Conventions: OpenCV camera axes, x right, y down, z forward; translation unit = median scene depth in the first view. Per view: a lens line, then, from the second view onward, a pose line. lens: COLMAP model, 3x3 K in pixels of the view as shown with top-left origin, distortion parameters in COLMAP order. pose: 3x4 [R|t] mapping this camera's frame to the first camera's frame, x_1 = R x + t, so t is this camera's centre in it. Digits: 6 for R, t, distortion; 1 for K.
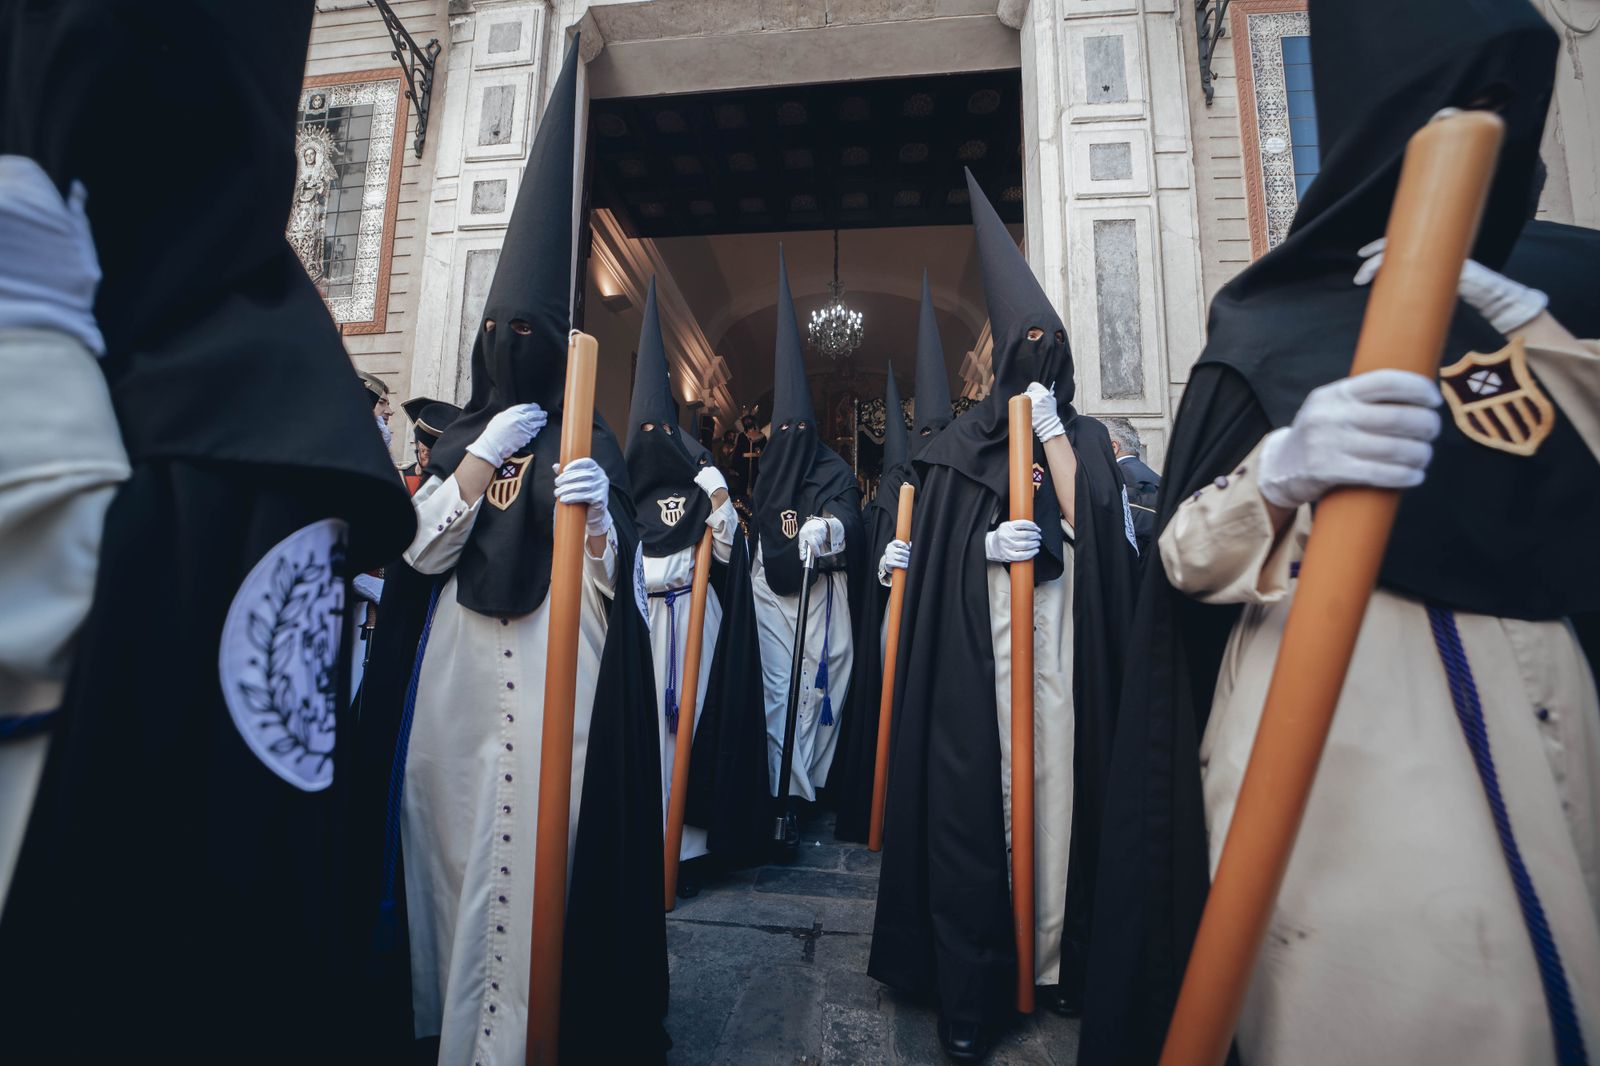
lens RADIAL K [[625.4, 0, 795.4], [0, 625.4, 542.1], [0, 0, 1]] dist [-0.037066, 0.009536]
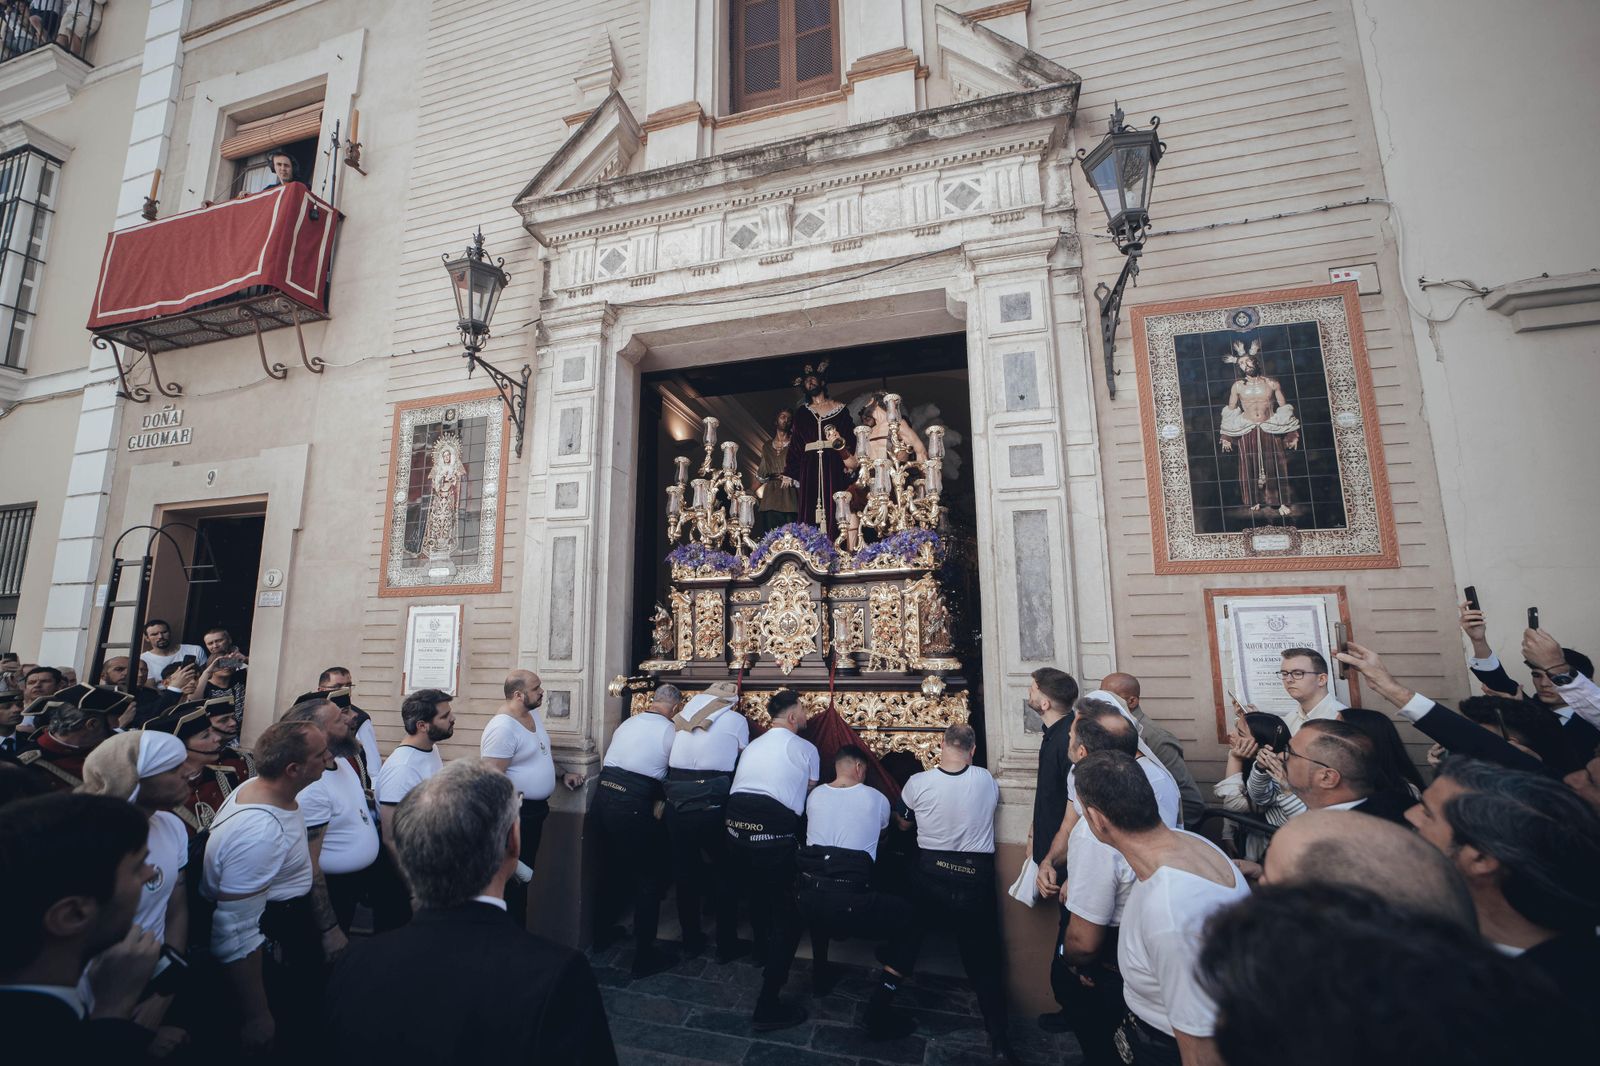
lens RADIAL K [[625.4, 0, 795.4], [0, 625.4, 542.1], [0, 0, 1]] dist [-0.037066, 0.009536]
pose [[0.986983, -0.050262, -0.152772, 0.225847], [0.044076, 0.998076, -0.043615, -0.403642], [0.154670, 0.036314, 0.987299, -0.308347]]
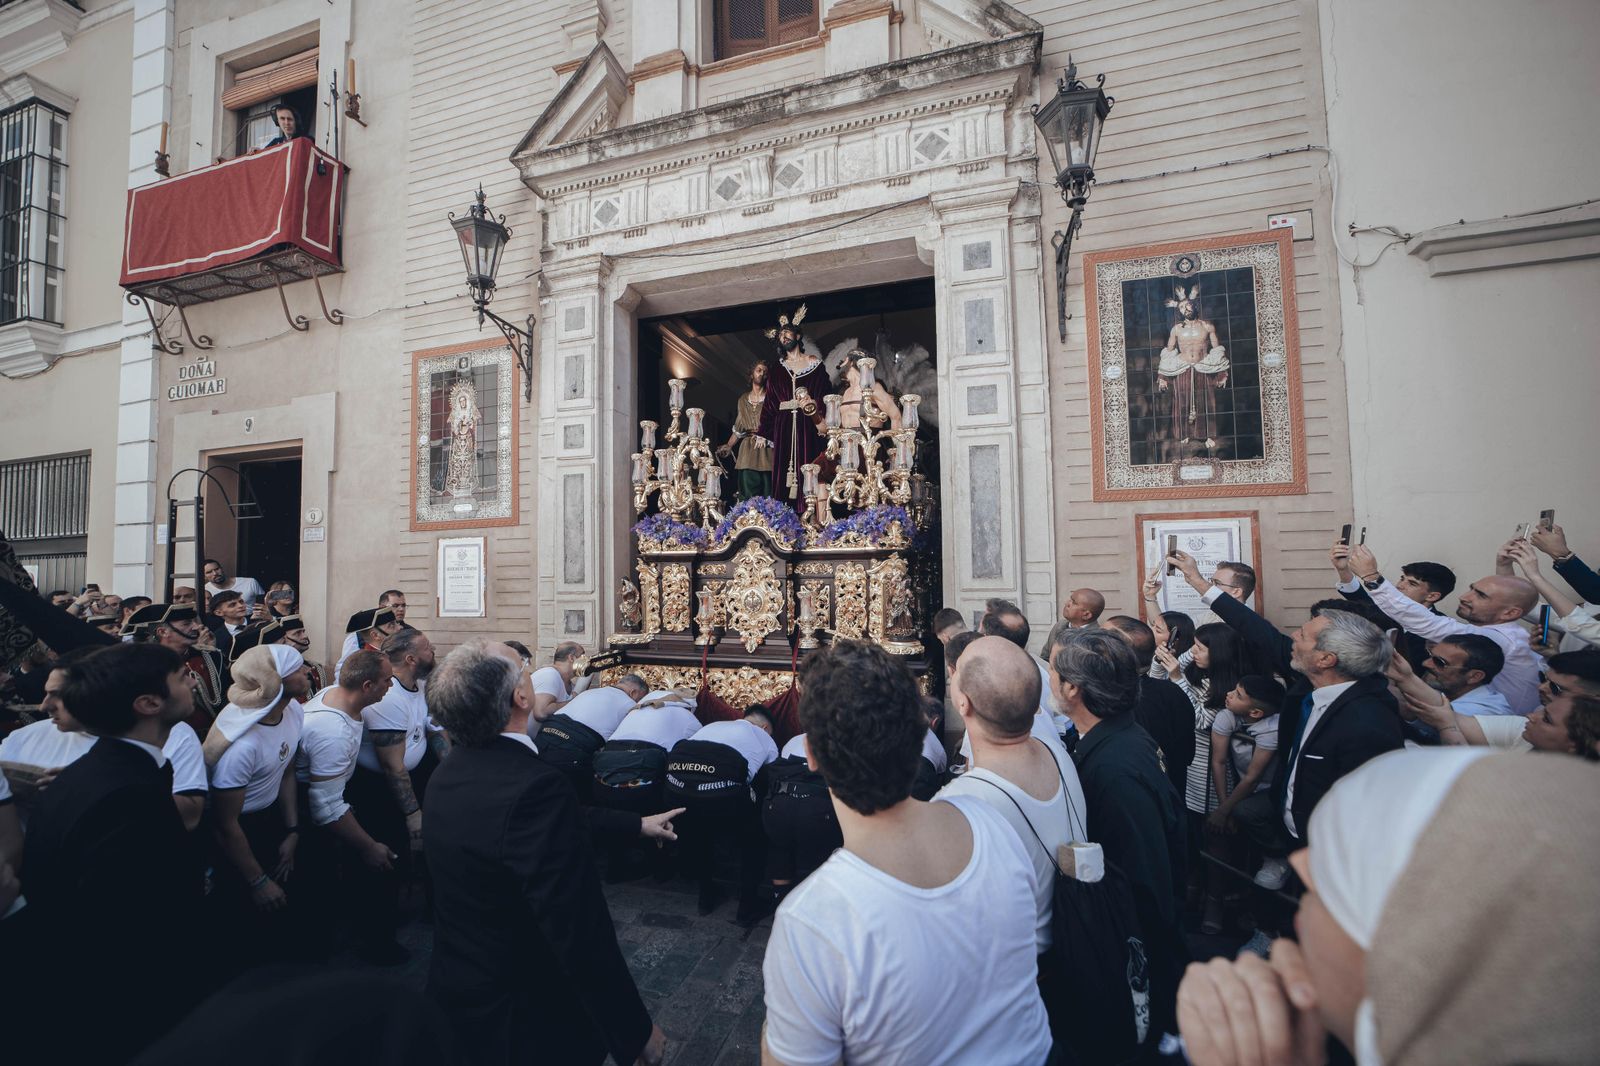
lens RADIAL K [[625.4, 0, 795.4], [0, 625.4, 542.1], [0, 0, 1]] dist [-0.037066, 0.009536]
pose [[0.983420, -0.044019, -0.175919, 0.318979], [0.055303, 0.996680, 0.059759, -0.391893], [0.172704, -0.068497, 0.982589, -0.462778]]
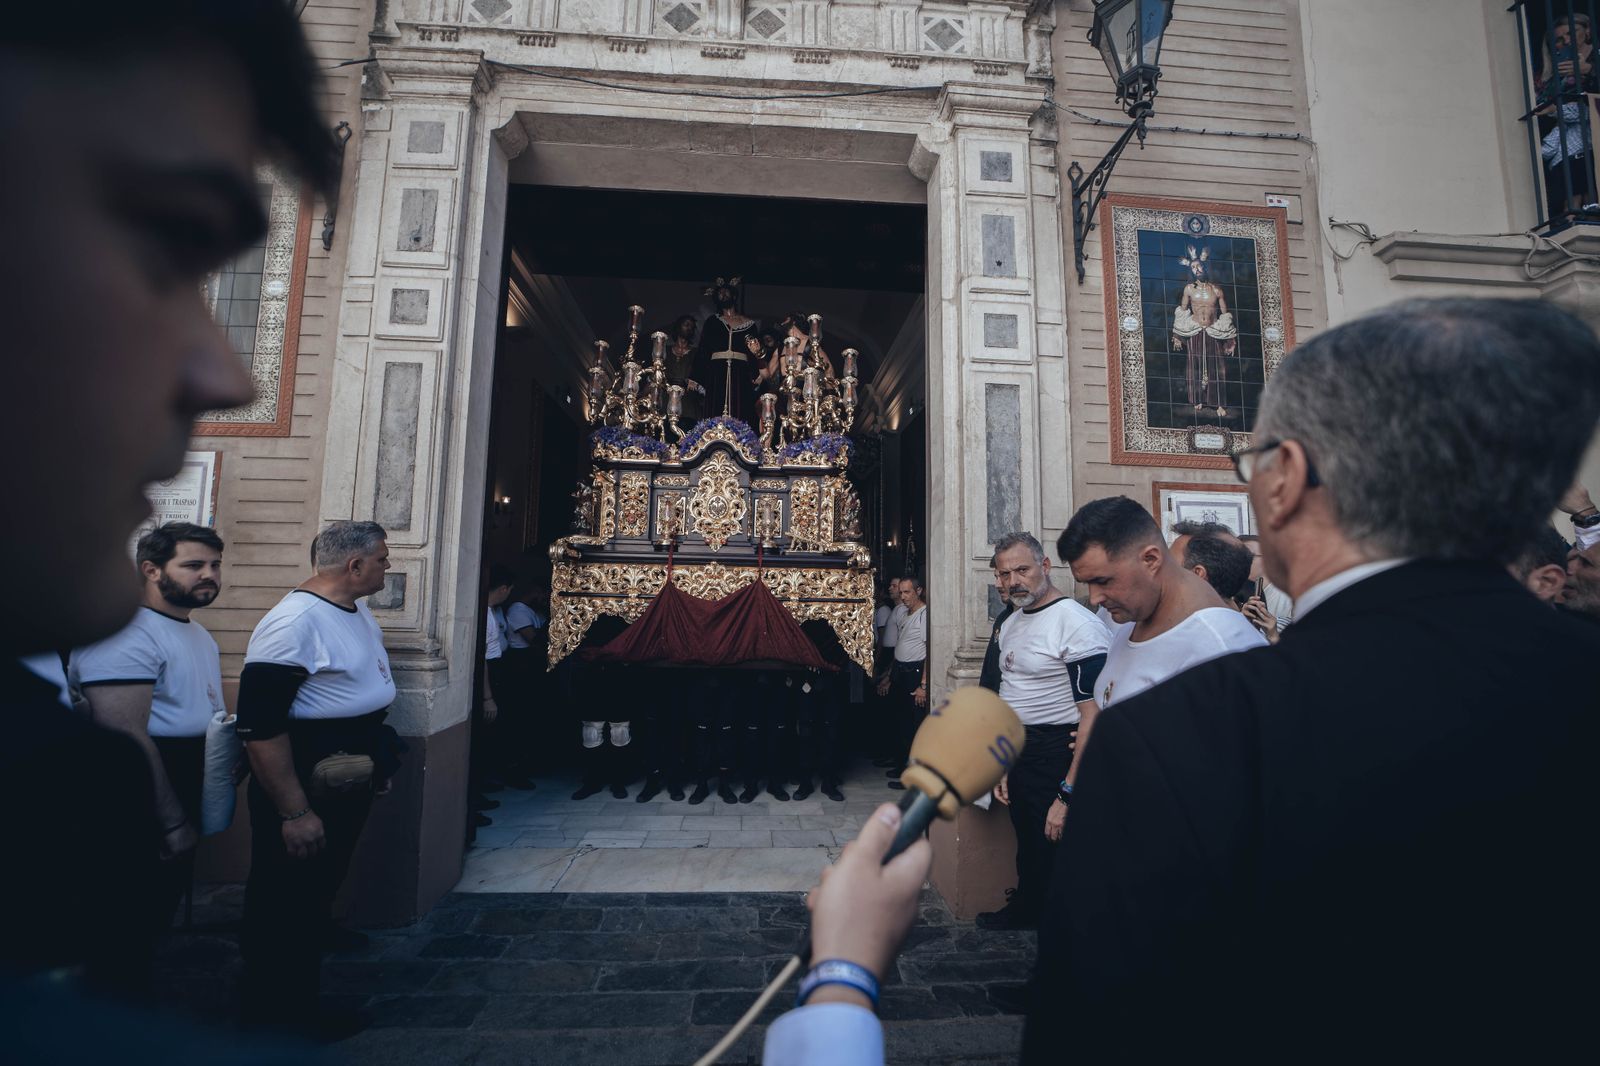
lens RADIAL K [[625.4, 0, 795.4], [0, 625.4, 542.1], [0, 0, 1]] dist [-0.037066, 0.009536]
pose [[0.985516, 0.014210, 0.168984, -0.054788], [-0.016796, 0.999763, 0.013885, -0.225203], [-0.168747, -0.016522, 0.985521, -0.085889]]
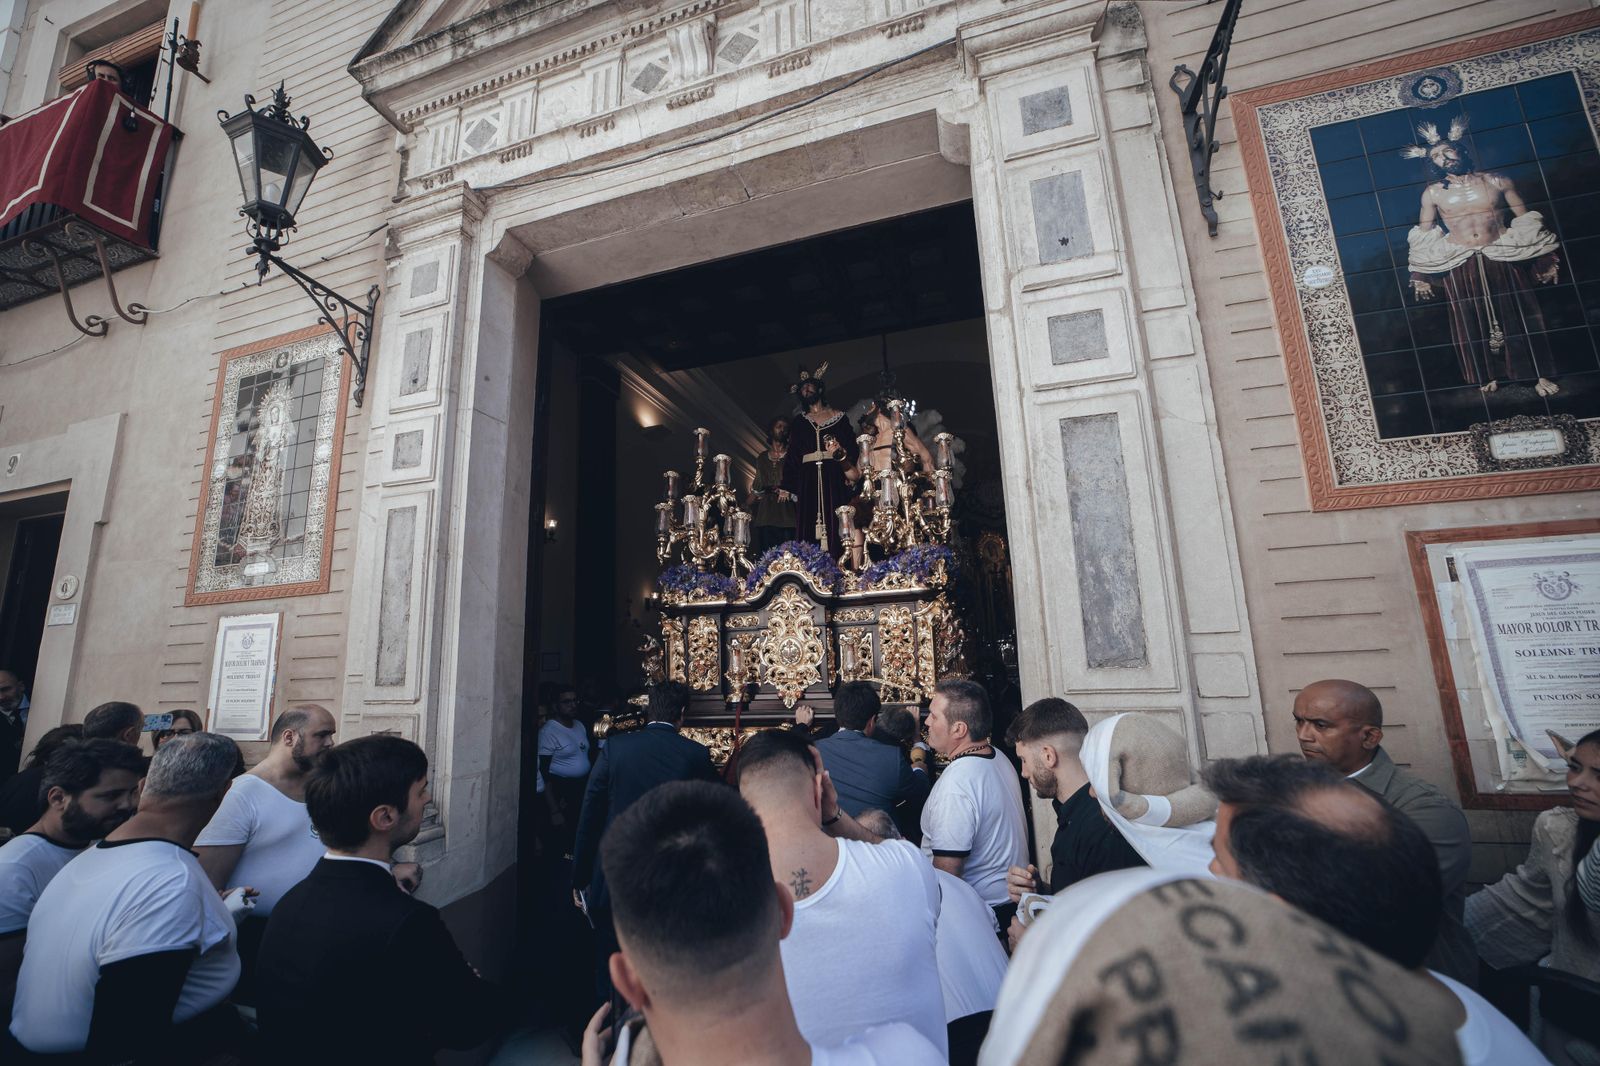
lens RADIAL K [[625.4, 0, 795.4], [0, 625.4, 542.1], [0, 0, 1]] dist [-0.037066, 0.009536]
pose [[0.979787, -0.087377, -0.179954, 0.275708], [0.074515, 0.994239, -0.077048, -0.321381], [0.185649, 0.062082, 0.980653, 0.188076]]
